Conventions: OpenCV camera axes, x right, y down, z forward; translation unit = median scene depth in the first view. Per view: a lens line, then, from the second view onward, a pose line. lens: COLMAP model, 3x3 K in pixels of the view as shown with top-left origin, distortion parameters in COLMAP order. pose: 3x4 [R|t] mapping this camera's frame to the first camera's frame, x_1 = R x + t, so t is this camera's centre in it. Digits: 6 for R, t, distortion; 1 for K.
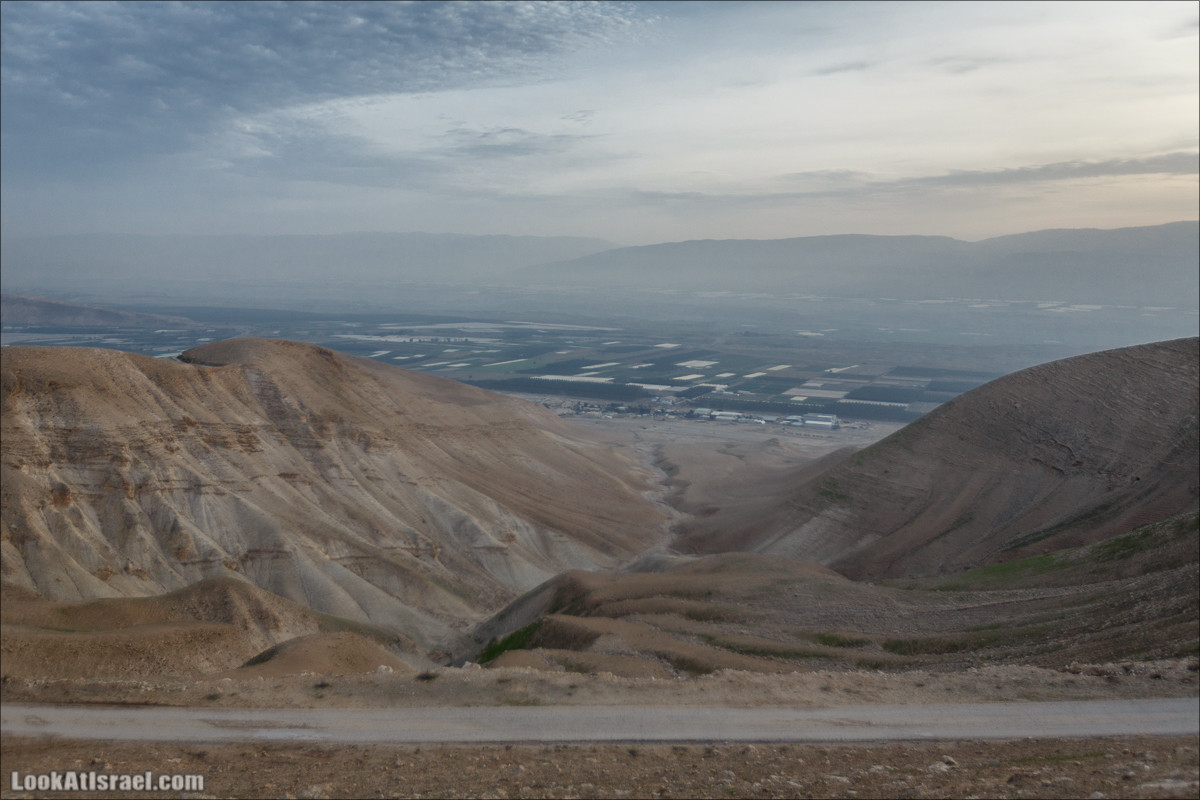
lens RADIAL K [[981.5, 0, 600.0], [0, 981.5, 400.0], [0, 0, 1]] dist [-0.000270, -0.000723]
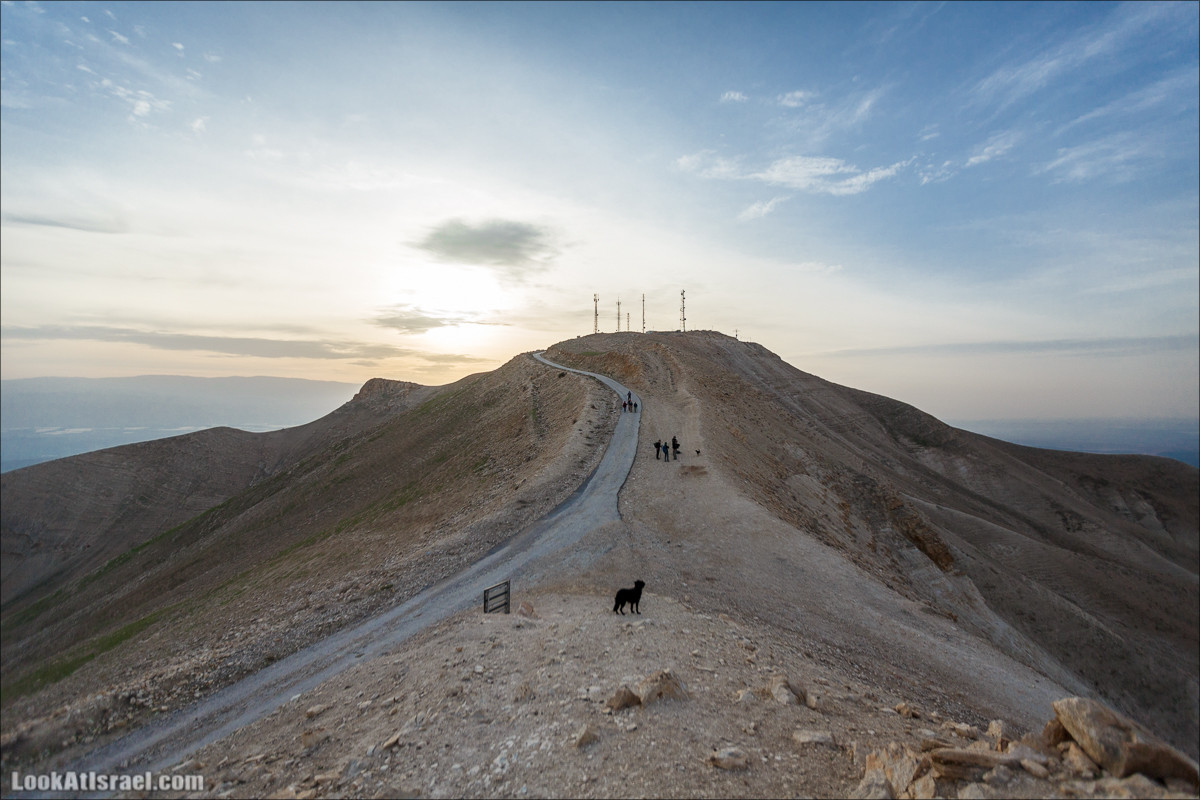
lens RADIAL K [[535.4, 0, 600.0], [0, 535.4, 400.0], [0, 0, 1]] dist [0.002440, 0.000267]
pose [[0.338371, -0.000539, 0.941013, 0.064265], [0.131092, 0.990276, -0.046571, 0.004094], [-0.931837, 0.139118, 0.335151, 0.021688]]
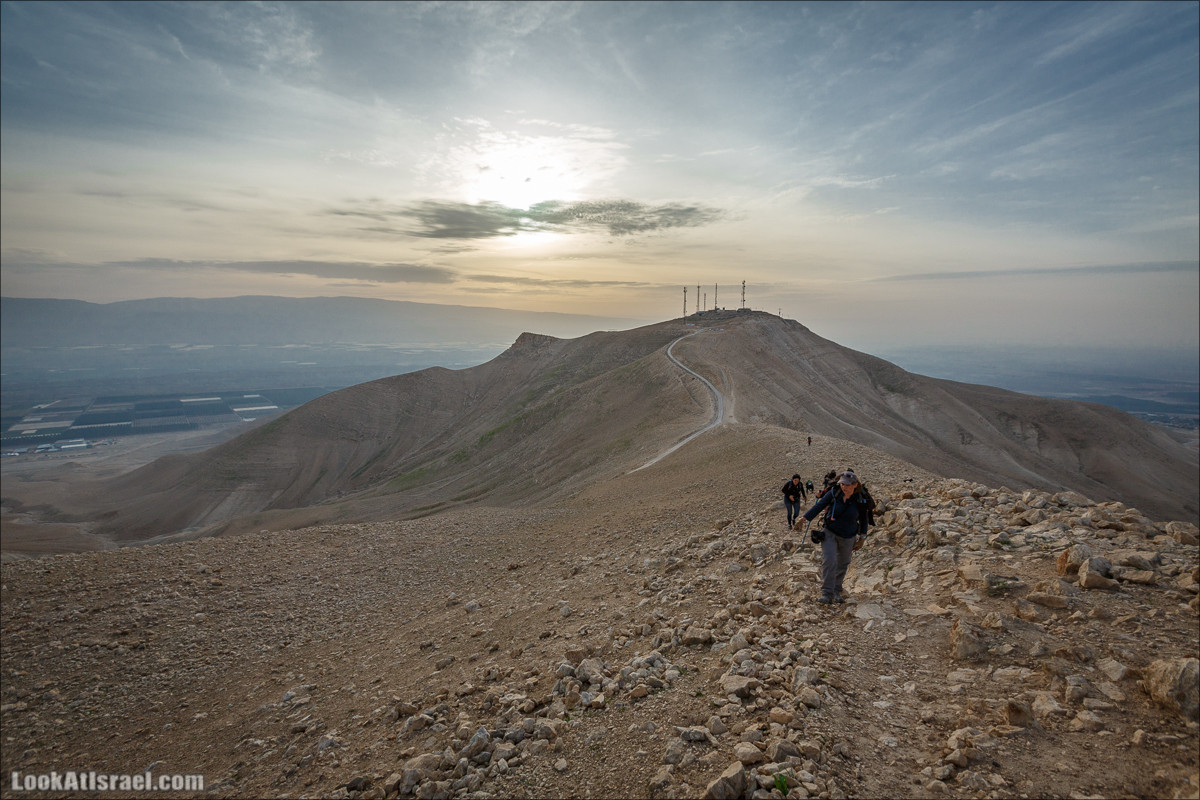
lens RADIAL K [[535.4, 0, 600.0], [0, 535.4, 400.0], [0, 0, 1]] dist [0.002440, 0.000267]
pose [[0.441528, -0.131383, 0.887576, -0.380664], [0.118217, 0.989116, 0.087605, -0.063942], [-0.889426, 0.066247, 0.452254, -0.086698]]
